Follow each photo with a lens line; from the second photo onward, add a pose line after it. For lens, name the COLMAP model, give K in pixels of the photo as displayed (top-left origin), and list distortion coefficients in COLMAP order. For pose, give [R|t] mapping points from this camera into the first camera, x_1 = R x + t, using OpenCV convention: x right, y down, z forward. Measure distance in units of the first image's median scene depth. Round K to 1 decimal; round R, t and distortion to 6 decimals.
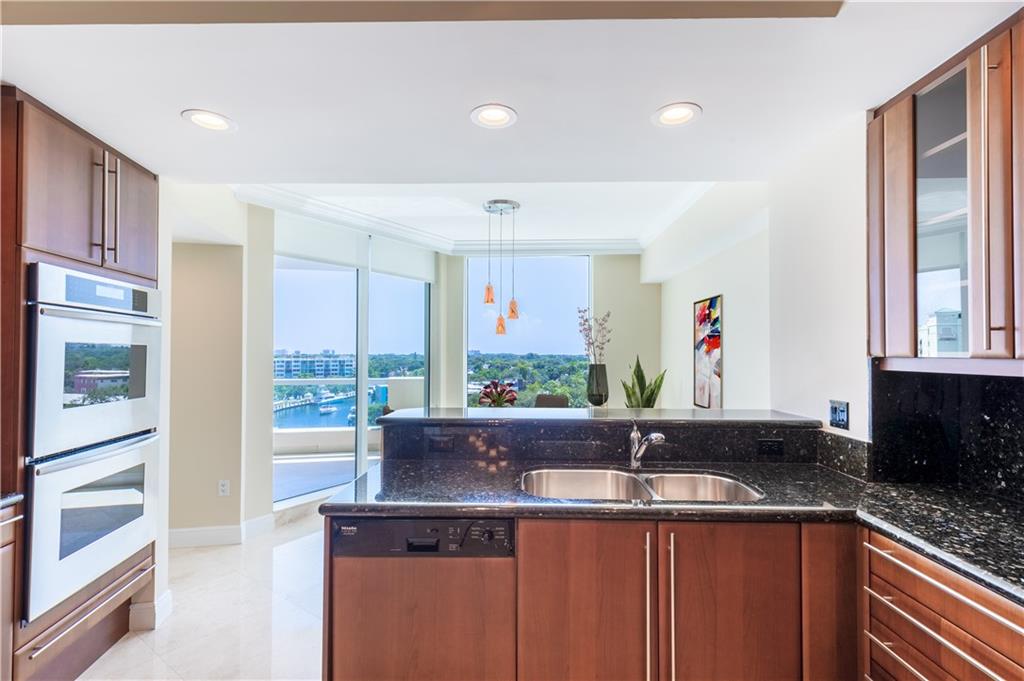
lens RADIAL K [[472.7, 0, 510.9], [0, 472.7, 345.4], [0, 0, 1]] dist [0.019063, -0.004493]
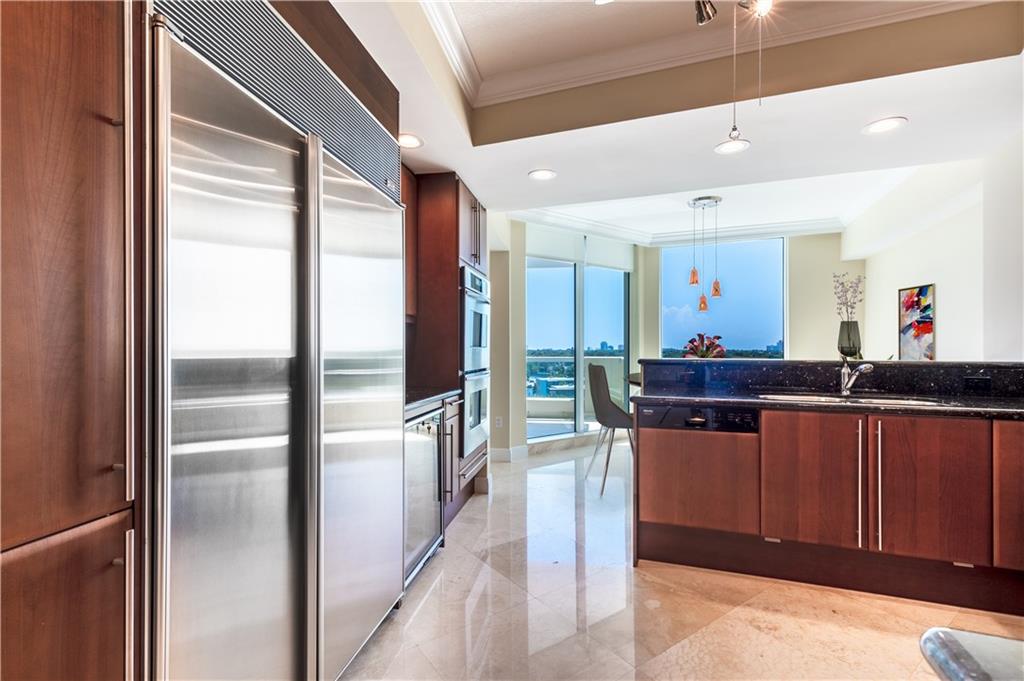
lens RADIAL K [[472.7, 0, 510.9], [0, 472.7, 345.4], [0, 0, 1]] dist [0.019063, -0.004493]
pose [[0.947272, -0.004503, -0.320398, -0.101783], [0.007560, 0.999937, 0.008296, 0.052148], [0.320340, -0.010281, 0.947247, -0.291008]]
